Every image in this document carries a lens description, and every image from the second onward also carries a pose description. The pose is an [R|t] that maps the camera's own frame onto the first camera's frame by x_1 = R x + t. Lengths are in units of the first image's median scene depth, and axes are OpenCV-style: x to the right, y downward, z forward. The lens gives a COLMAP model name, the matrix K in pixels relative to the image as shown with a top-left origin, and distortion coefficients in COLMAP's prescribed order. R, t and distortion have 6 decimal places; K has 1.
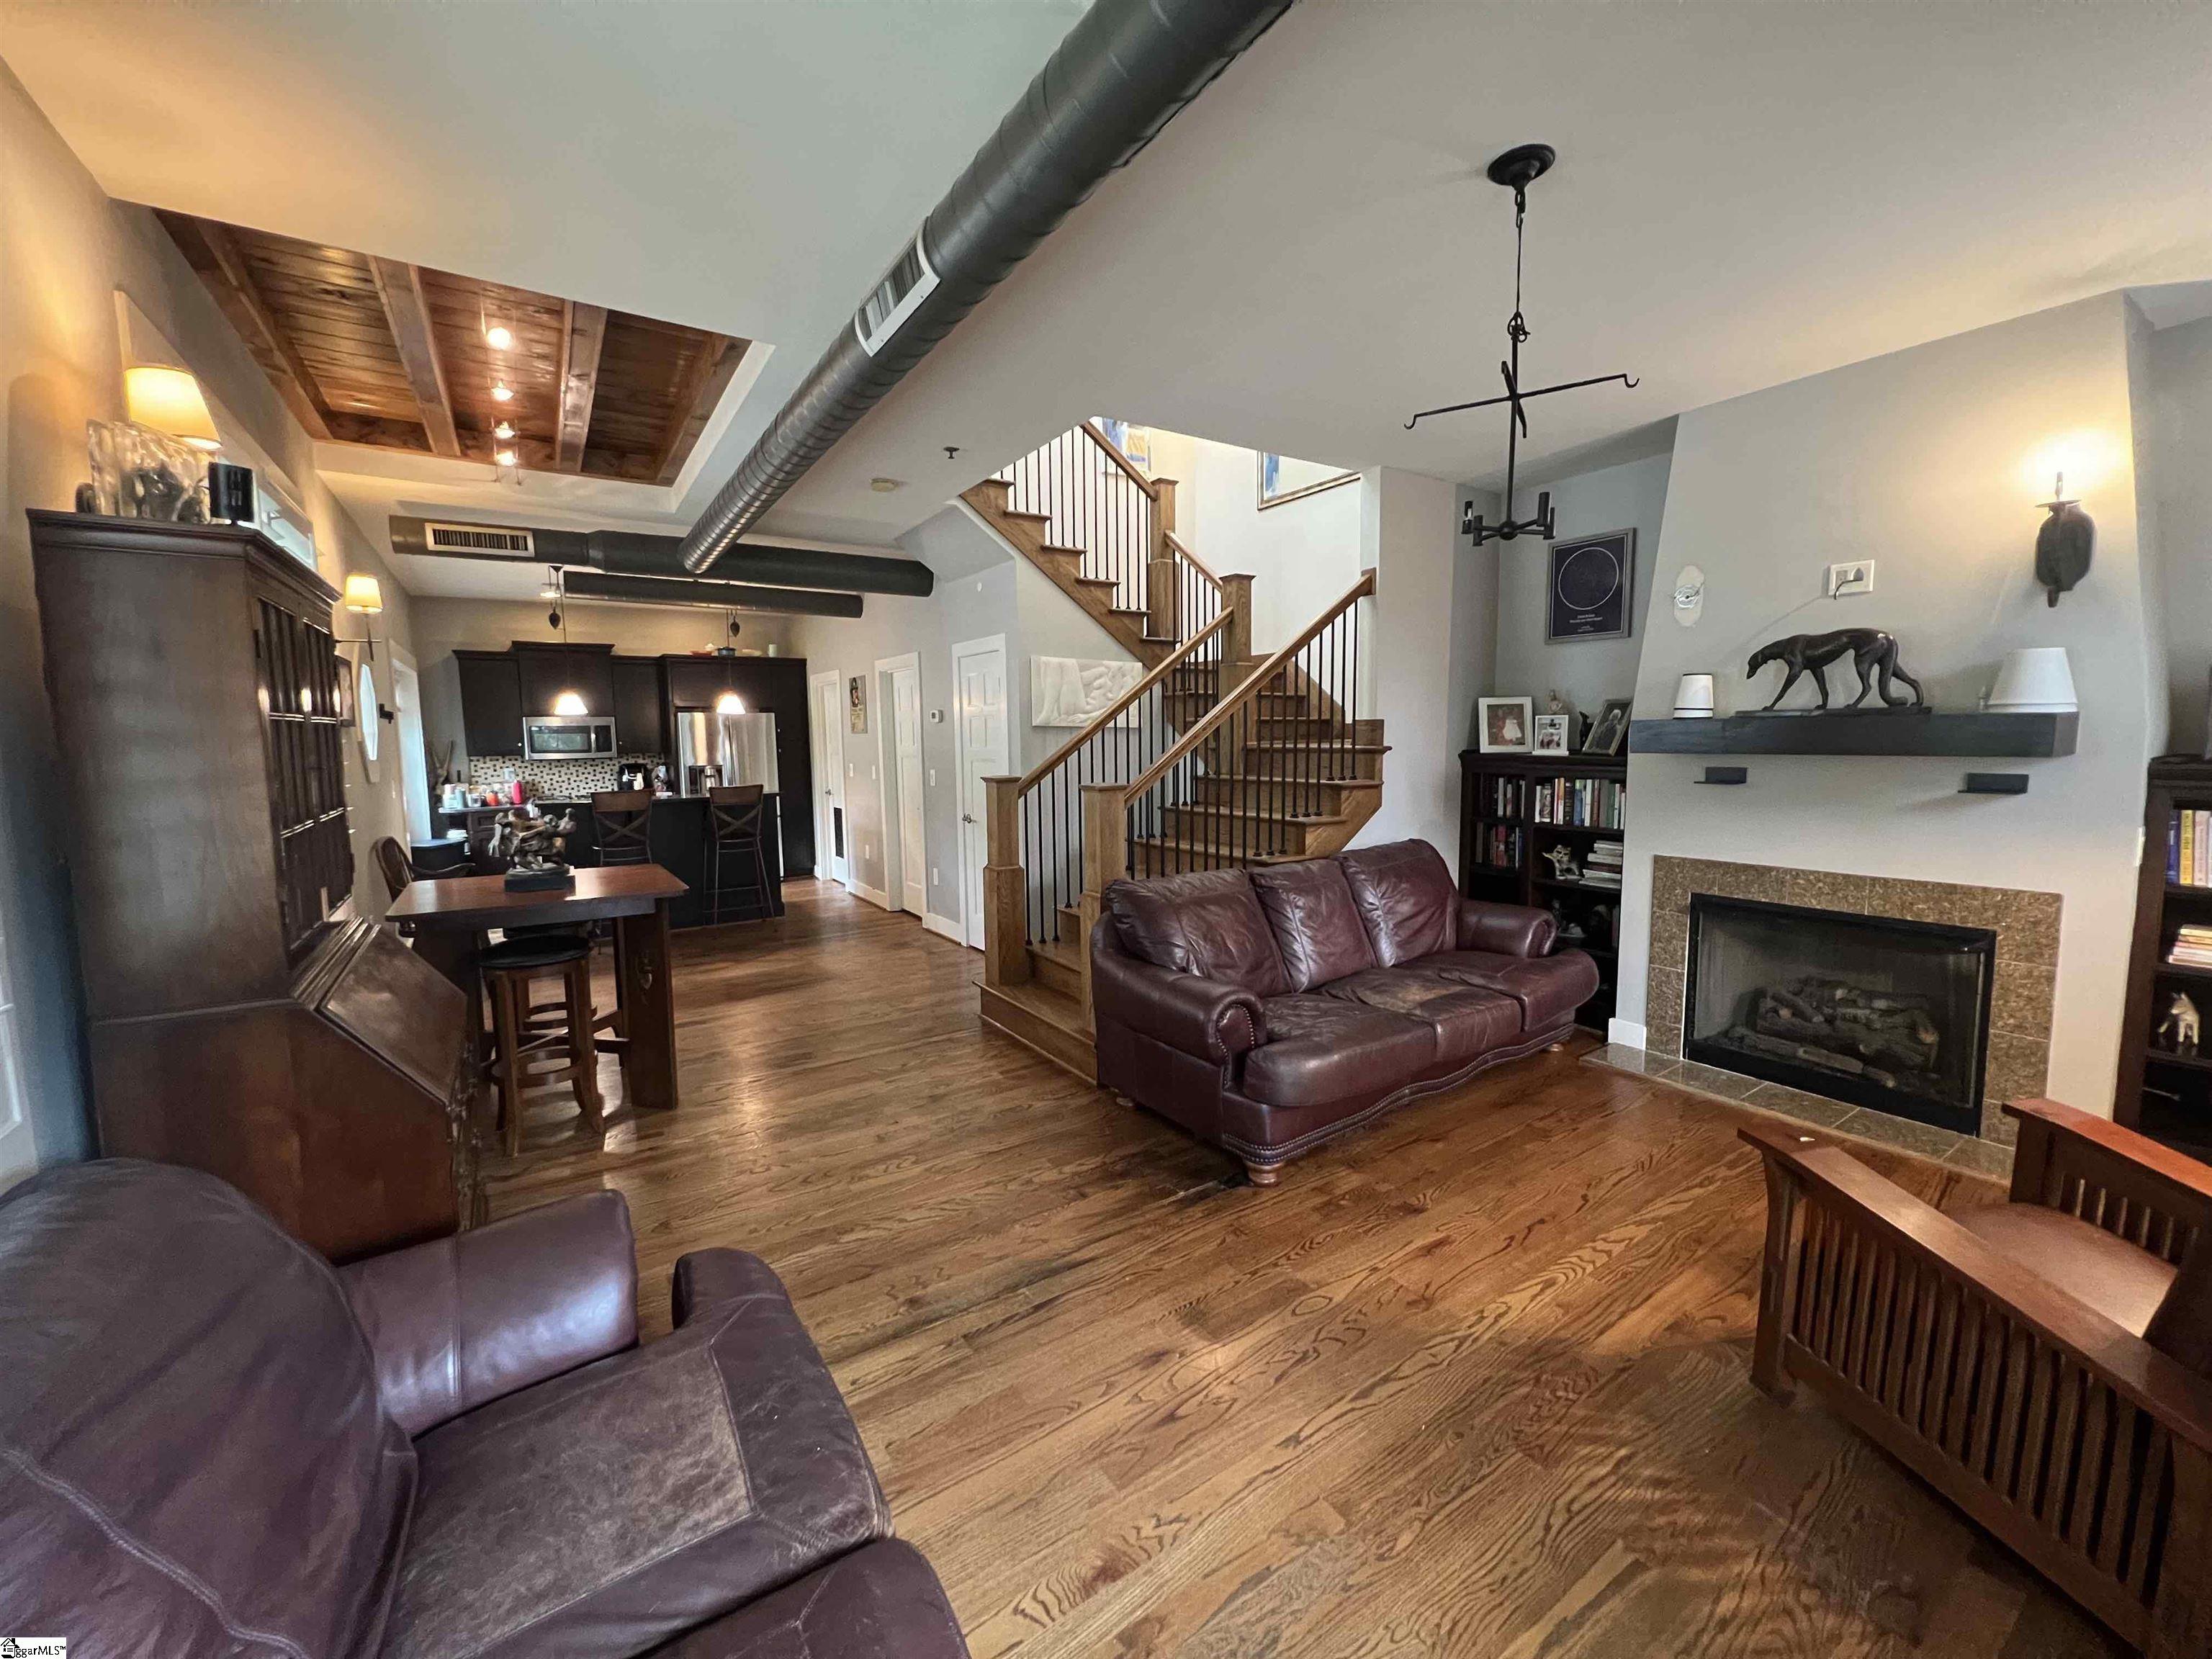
lens RADIAL K [[881.6, 0, 1100.7], [0, 881.6, 825.0], [0, 0, 1]] dist [-0.004402, -0.000234]
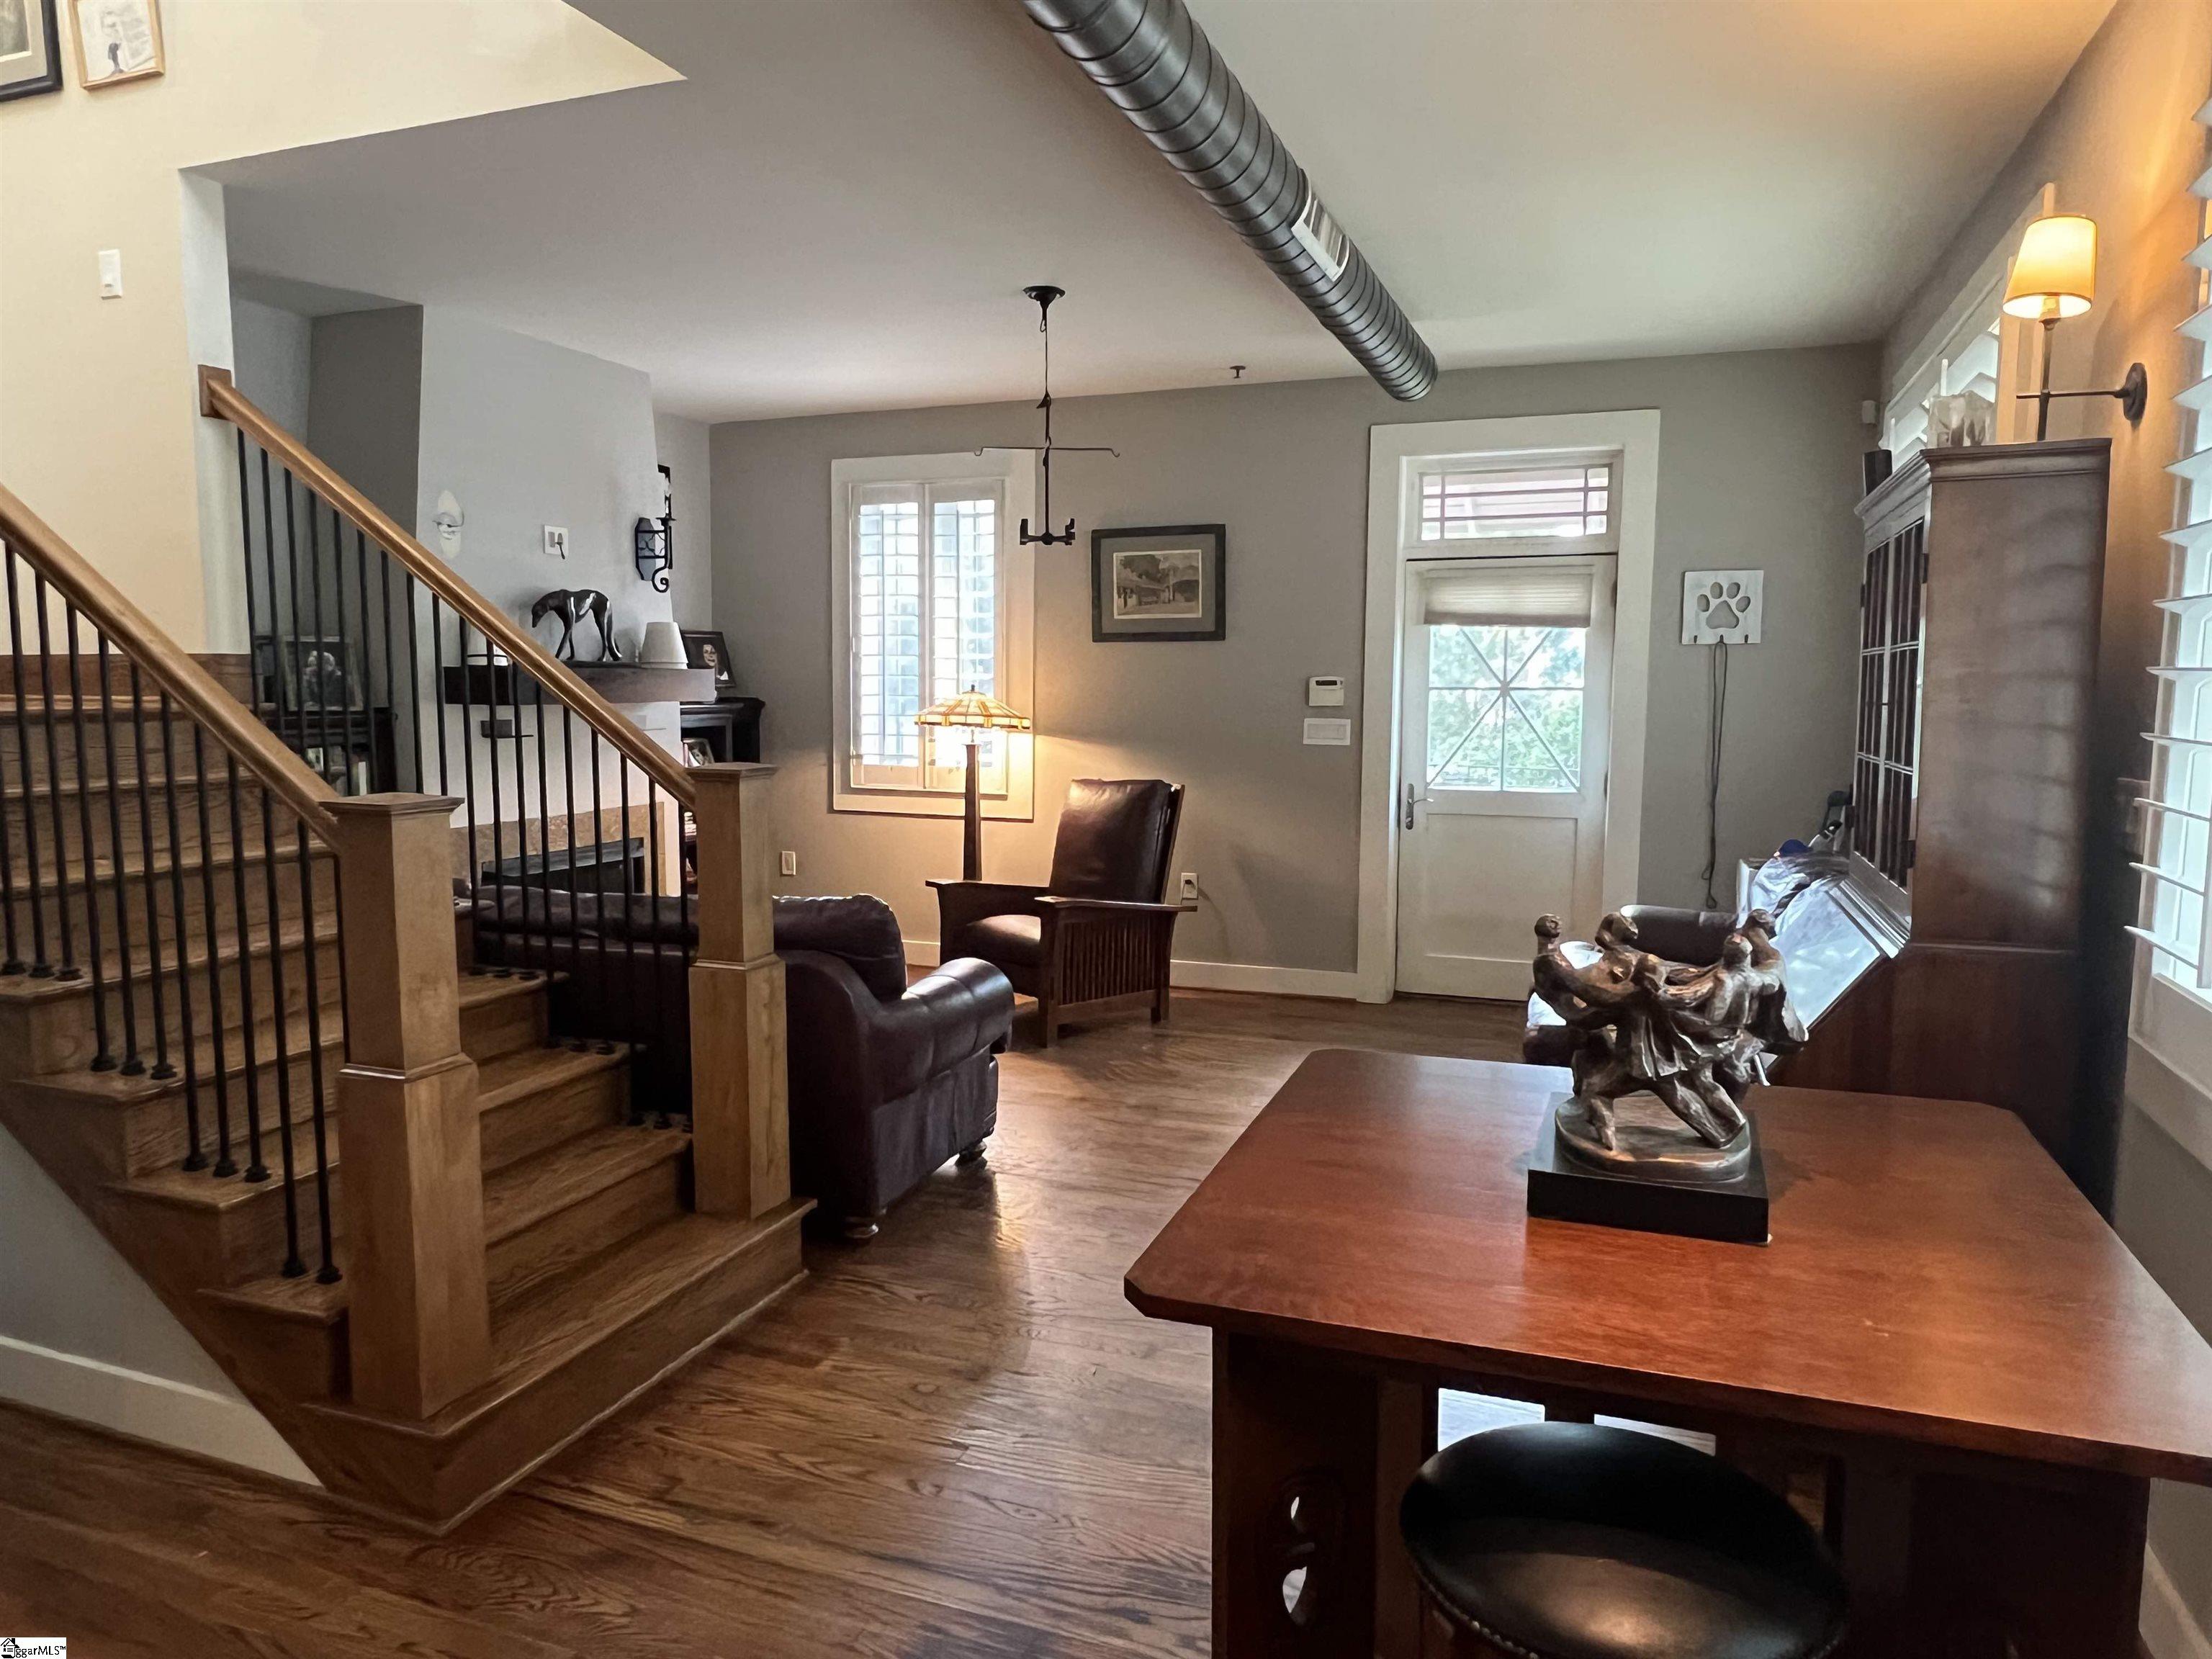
lens RADIAL K [[1427.8, 0, 1097.3], [0, 1427.8, 825.3], [0, 0, 1]] dist [-0.003059, -0.005308]
pose [[-0.584067, -0.071929, 0.808512, -0.826957], [0.089753, 0.984235, 0.152400, -0.120626], [-0.806728, 0.161578, -0.568403, 1.278704]]
